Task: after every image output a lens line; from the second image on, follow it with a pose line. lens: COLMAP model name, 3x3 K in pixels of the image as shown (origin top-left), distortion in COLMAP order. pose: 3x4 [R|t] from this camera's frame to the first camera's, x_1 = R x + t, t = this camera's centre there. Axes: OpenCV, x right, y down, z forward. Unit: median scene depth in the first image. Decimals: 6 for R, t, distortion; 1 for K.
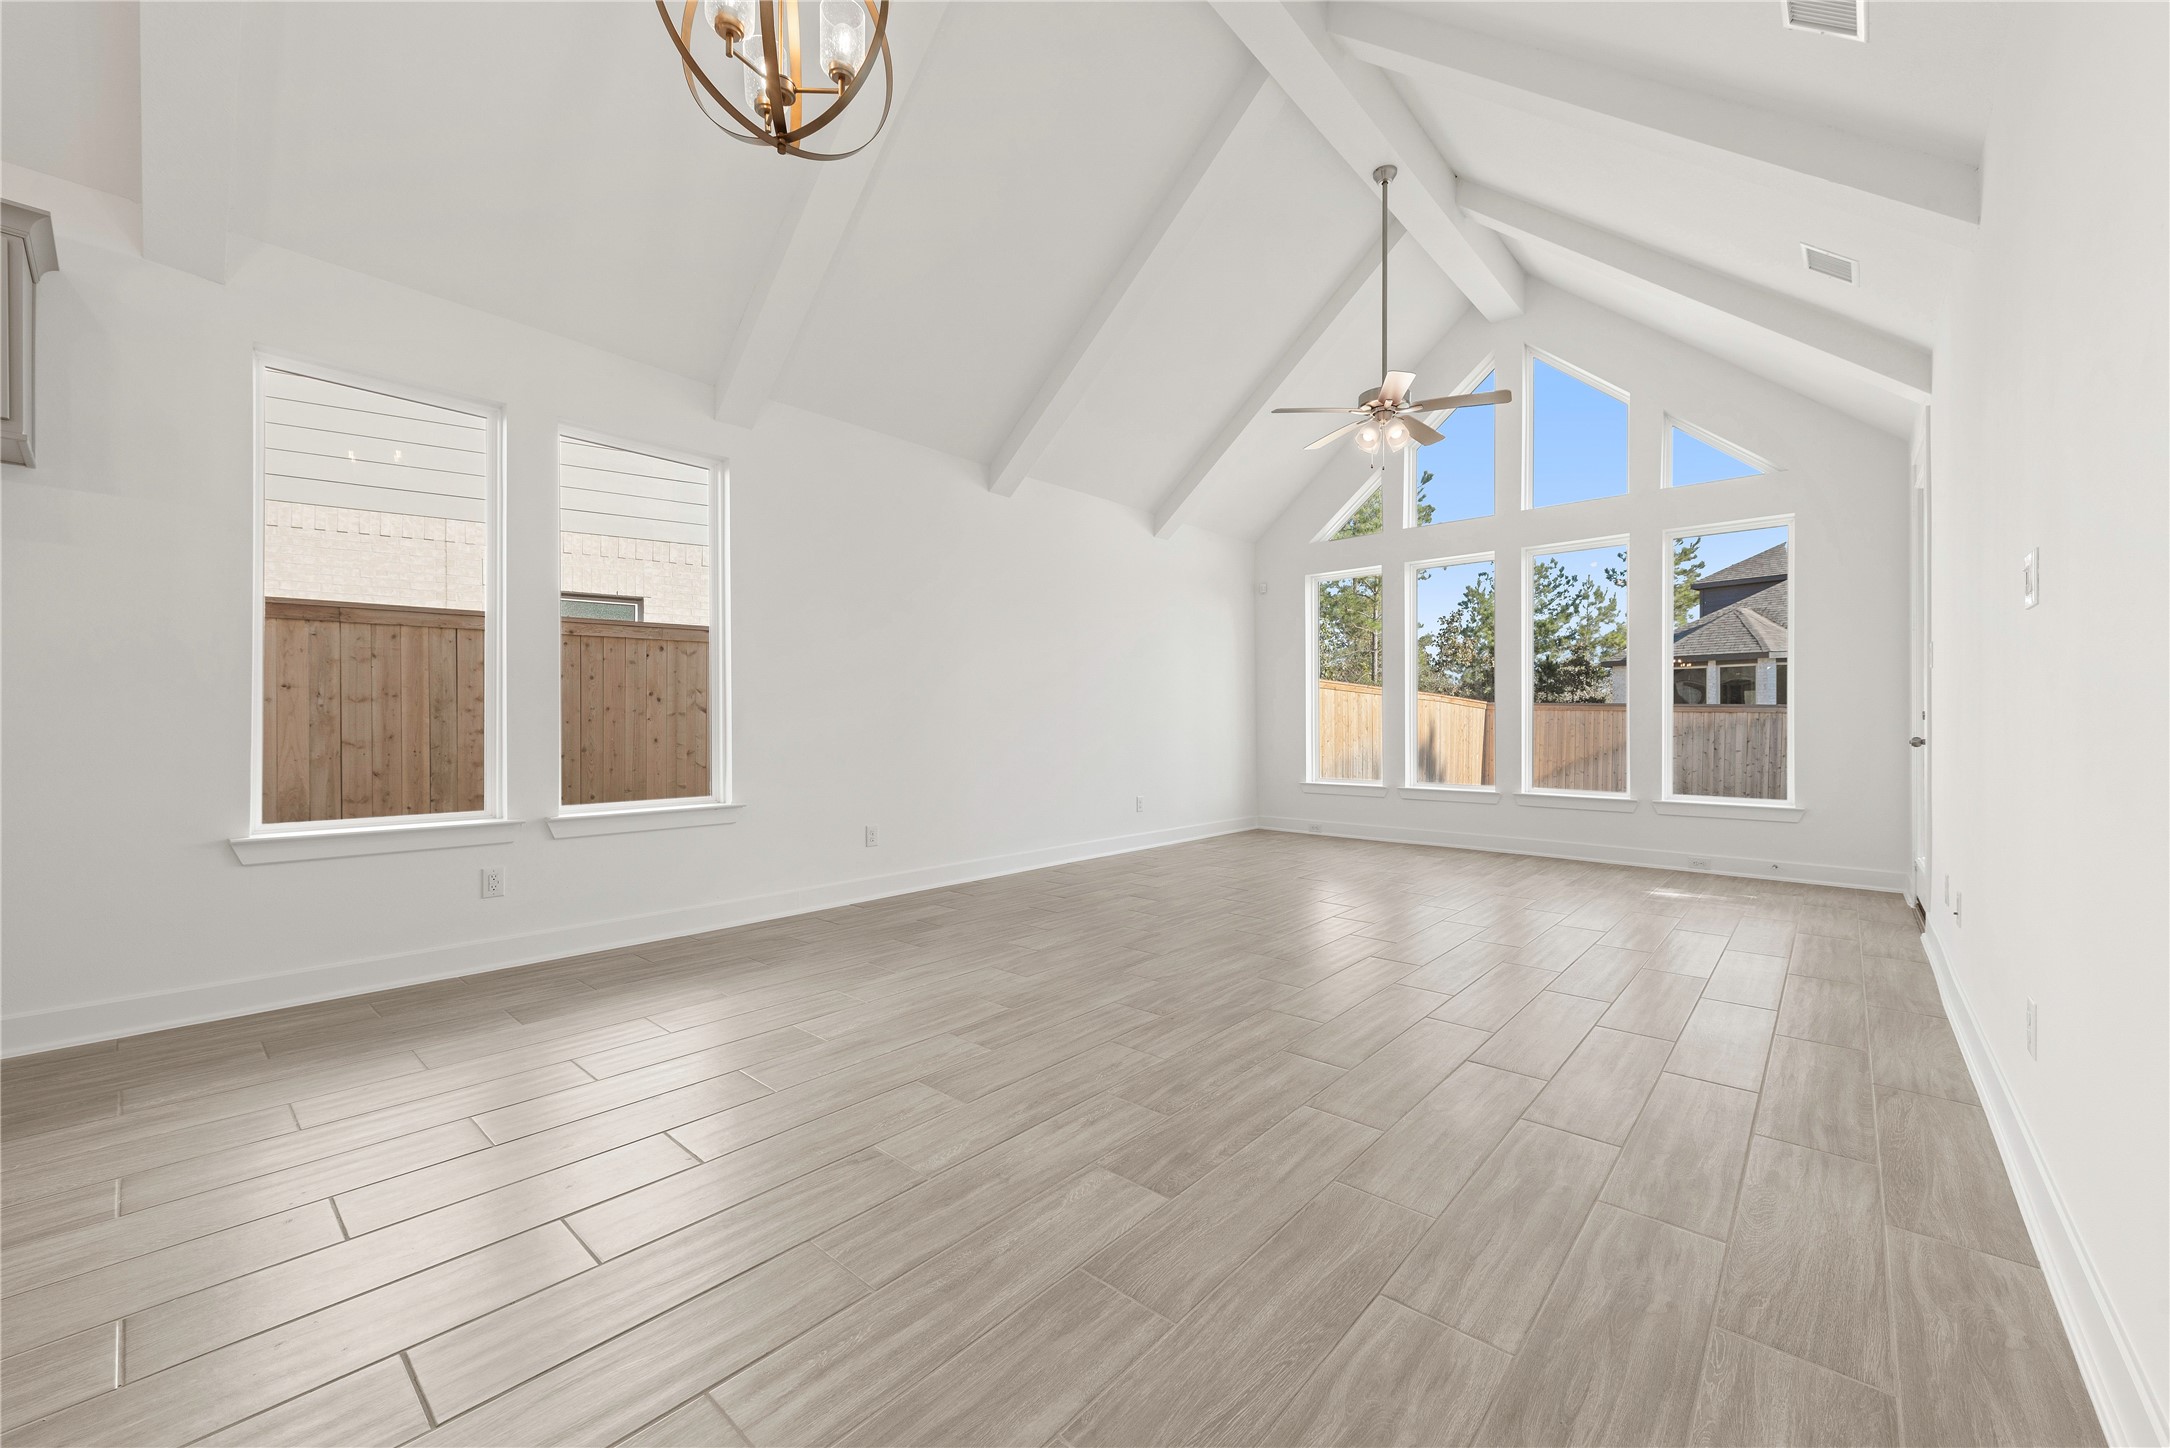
lens RADIAL K [[847.8, 0, 1092.9], [0, 847.8, 716.0], [0, 0, 1]] dist [0.007321, -0.001207]
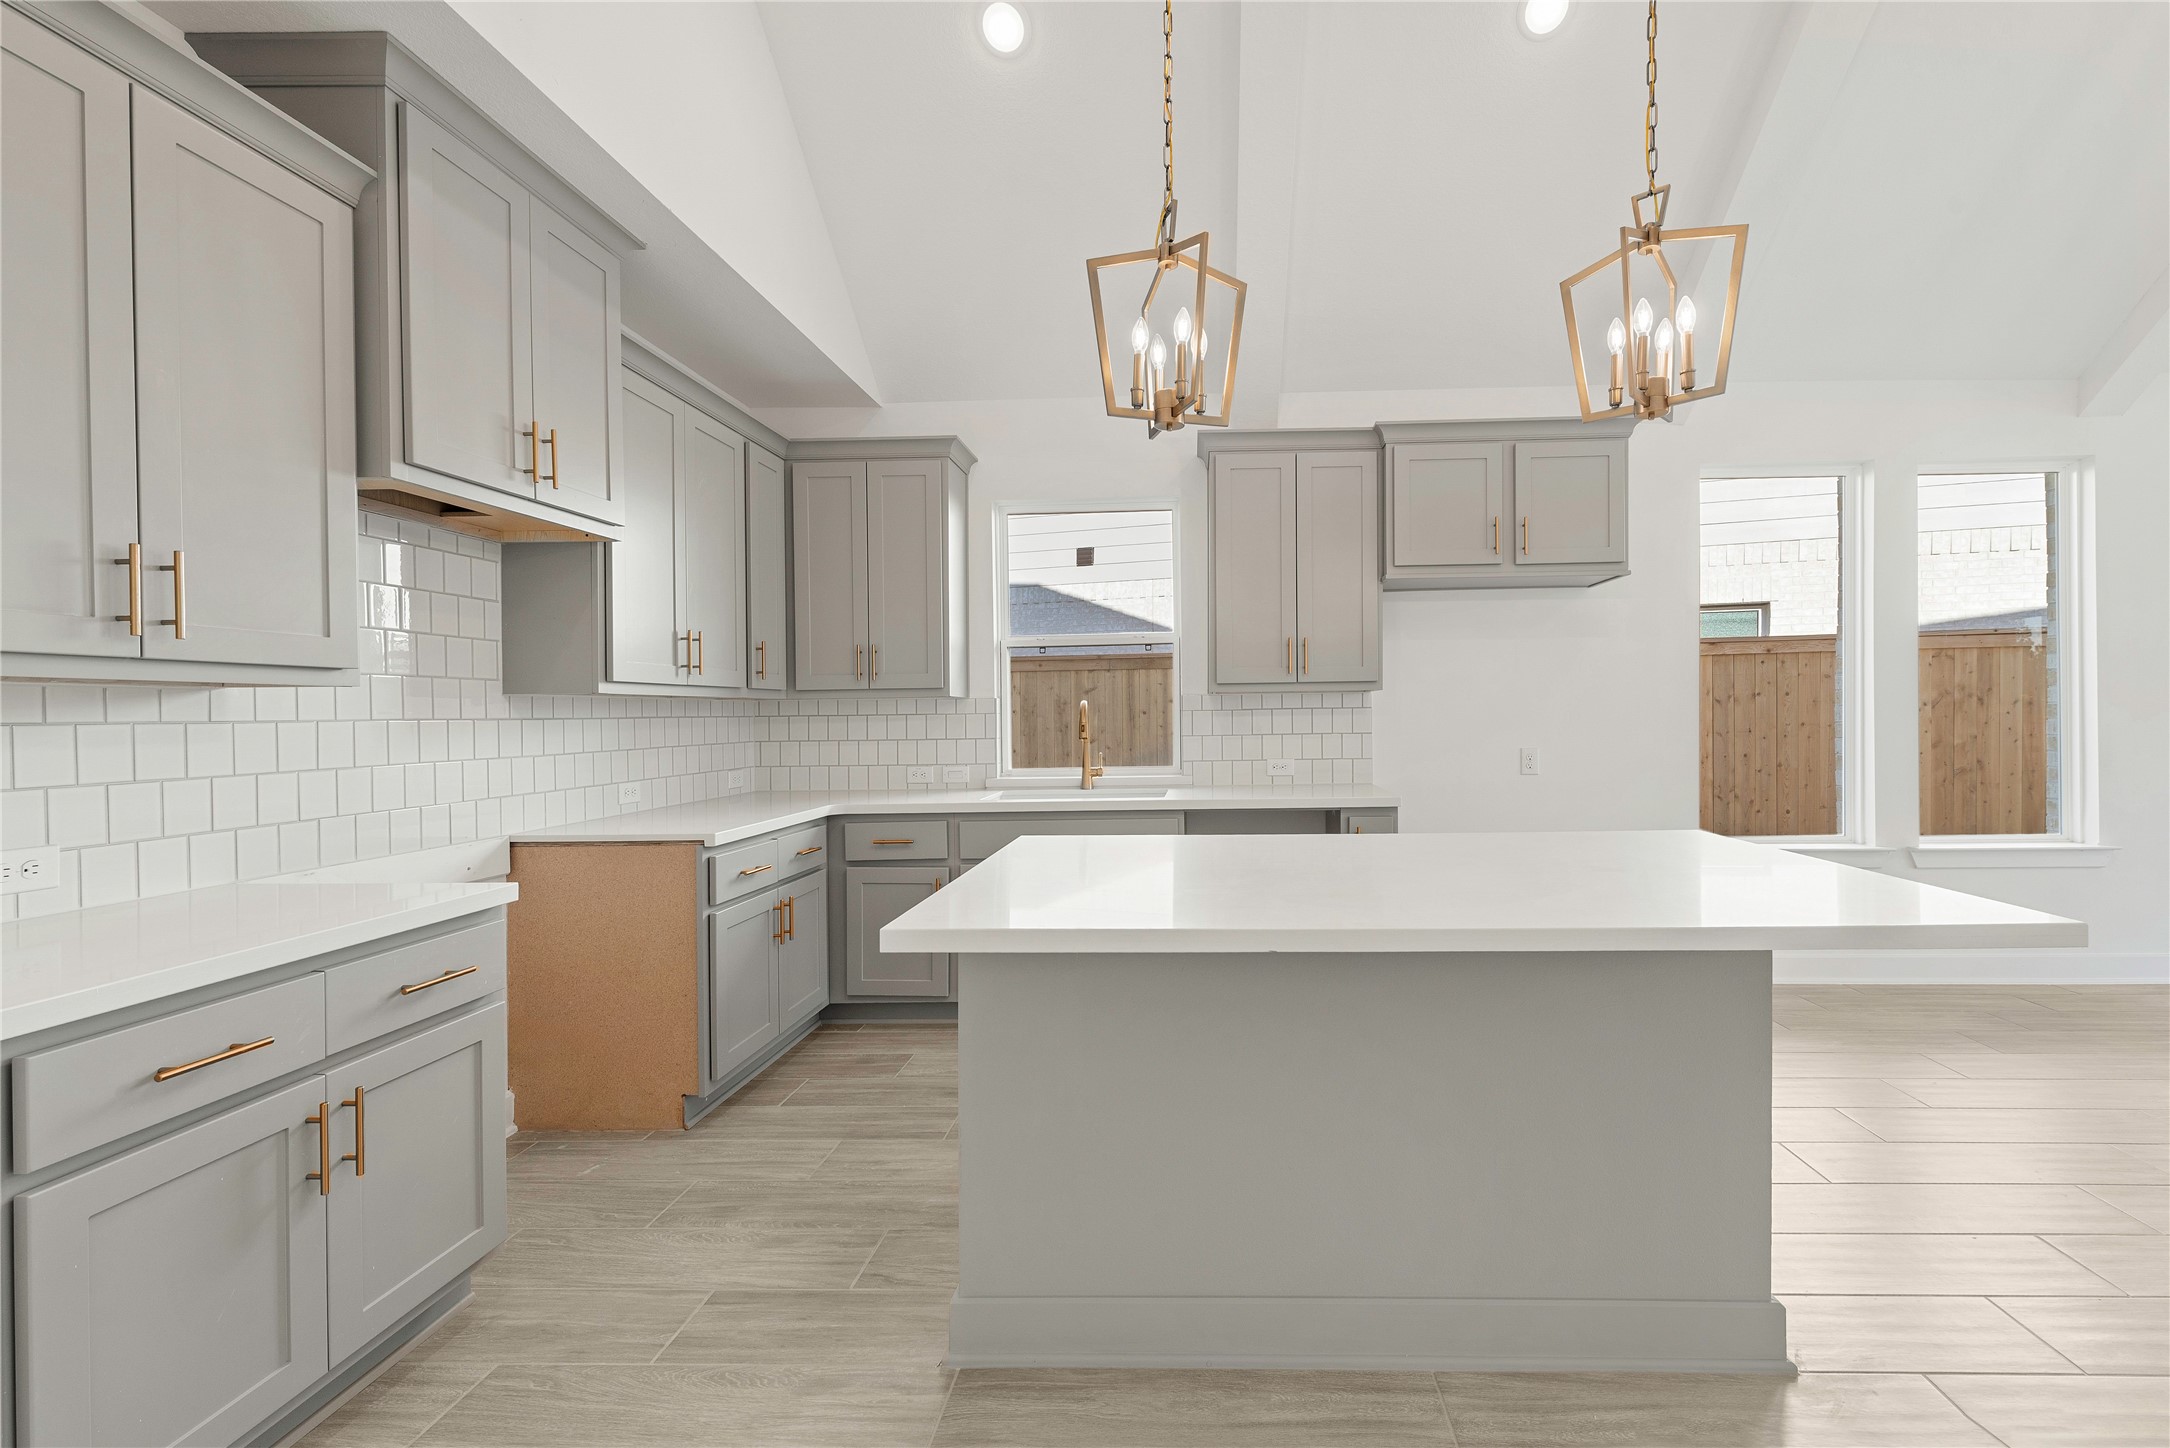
lens RADIAL K [[904.2, 0, 1175.3], [0, 904.2, 719.6], [0, 0, 1]] dist [0.006639, -0.001119]
pose [[0.643412, -0.000056, -0.765520, -0.270754], [0.017740, 0.999733, 0.014837, -0.050461], [0.765315, -0.023126, 0.643241, -0.292049]]
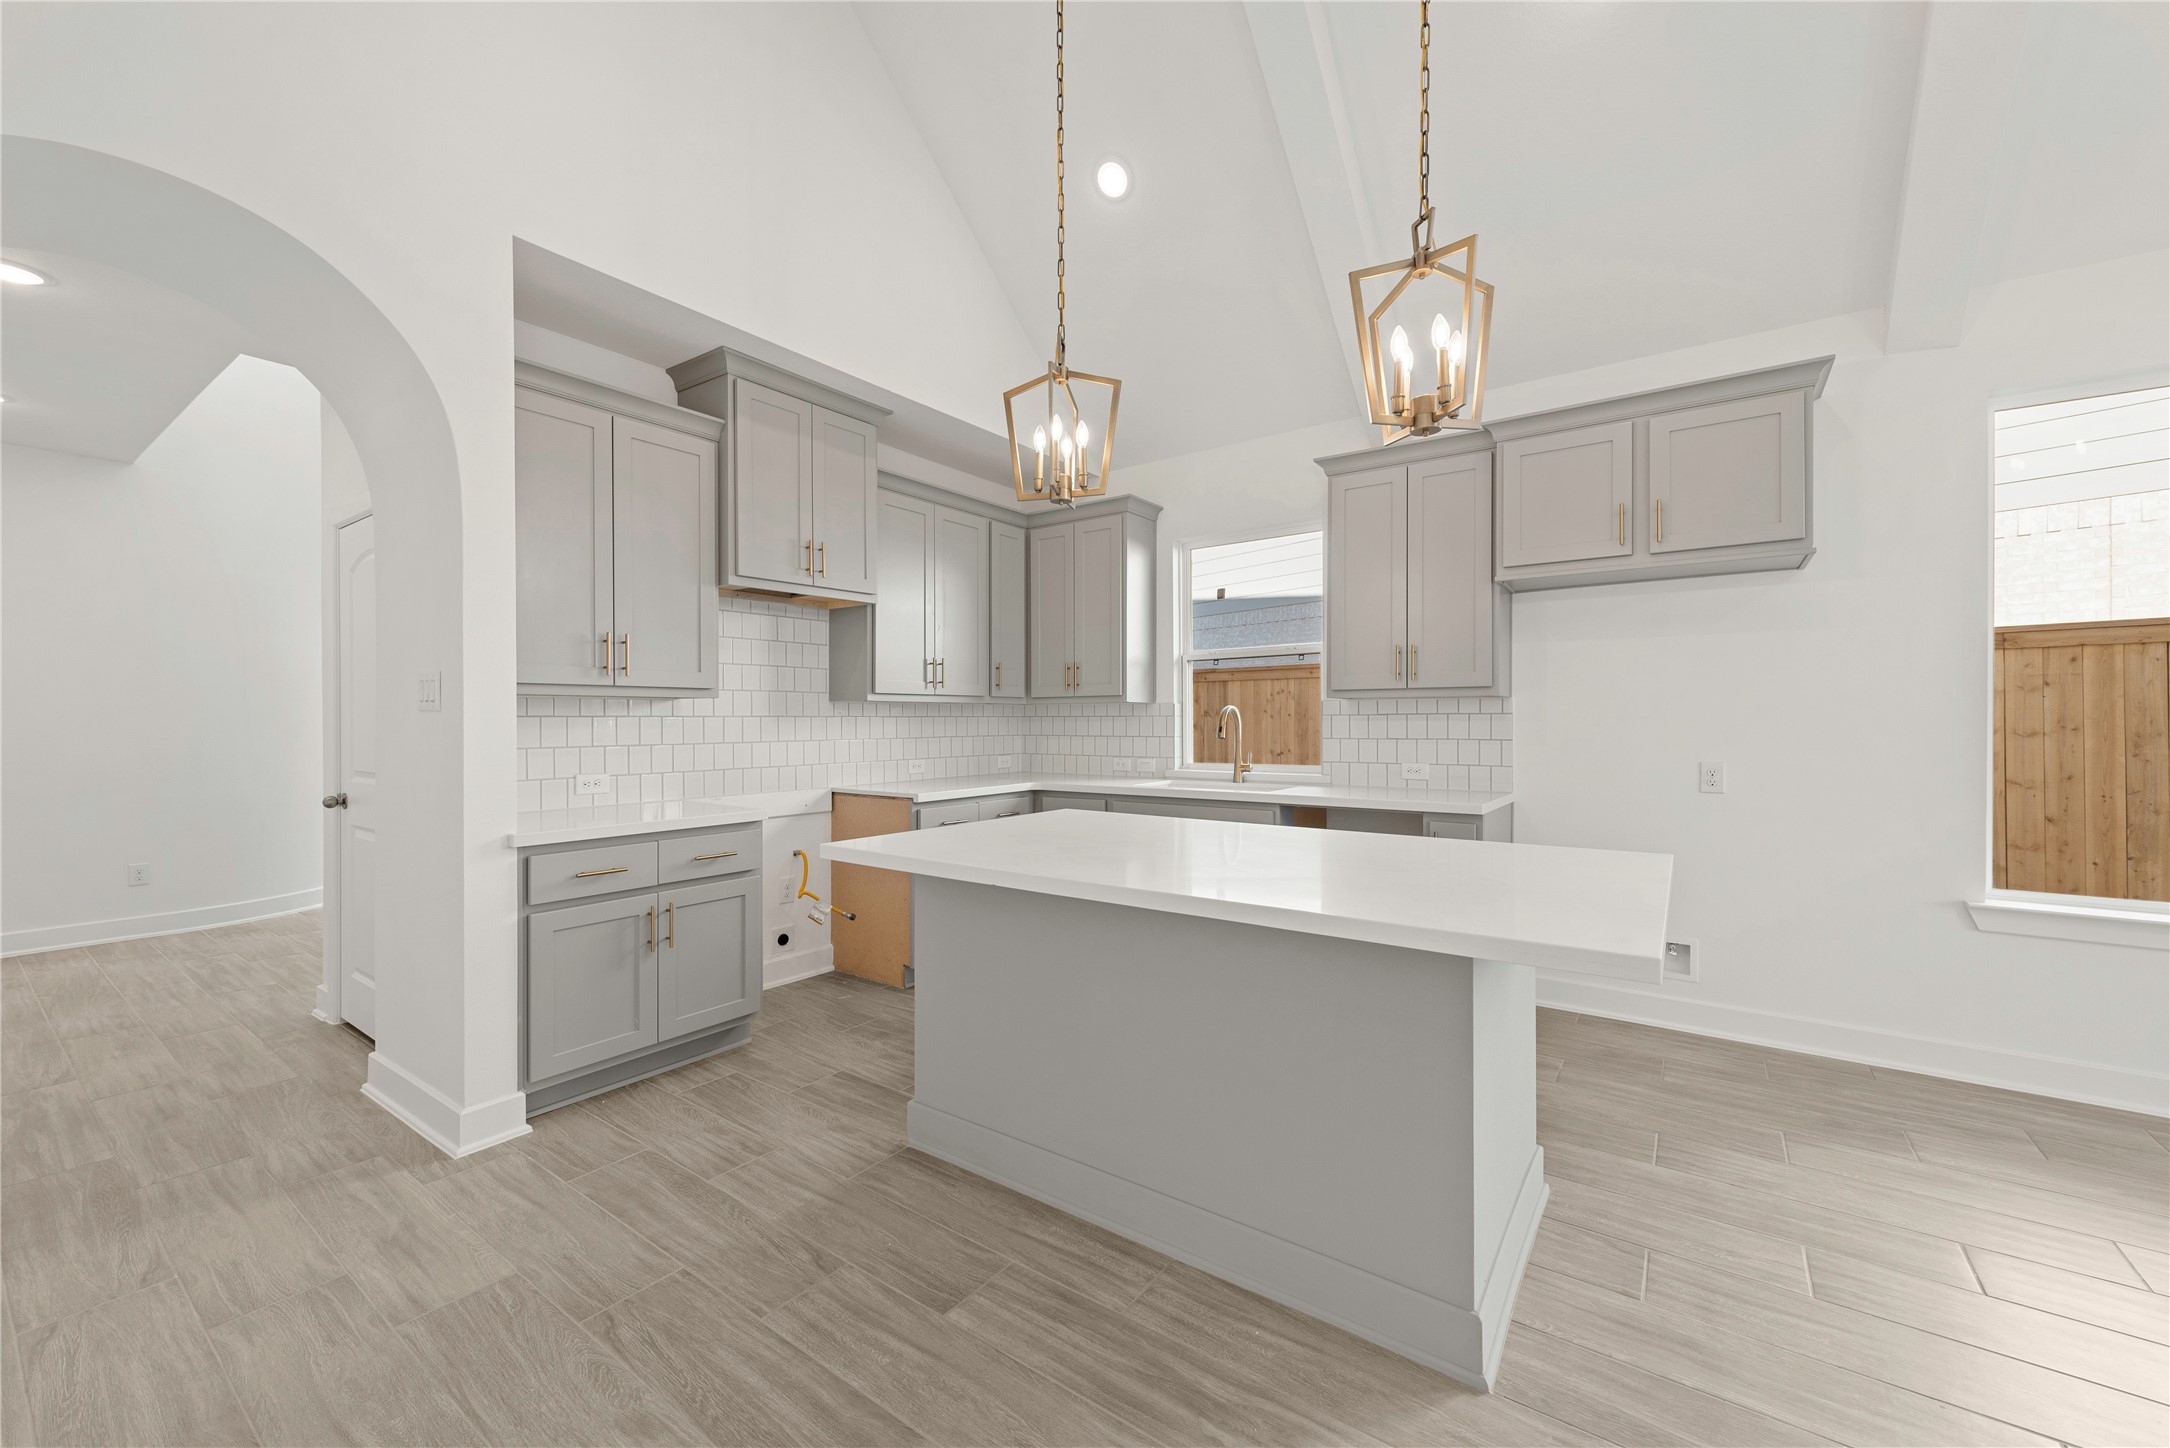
lens RADIAL K [[847.8, 0, 1080.5], [0, 847.8, 717.3], [0, 0, 1]] dist [0.007321, -0.001207]
pose [[0.100494, 0.000383, -0.994938, -0.075020], [0.010032, 0.999949, 0.001399, -0.047387], [0.994887, -0.010122, 0.100485, -0.070263]]
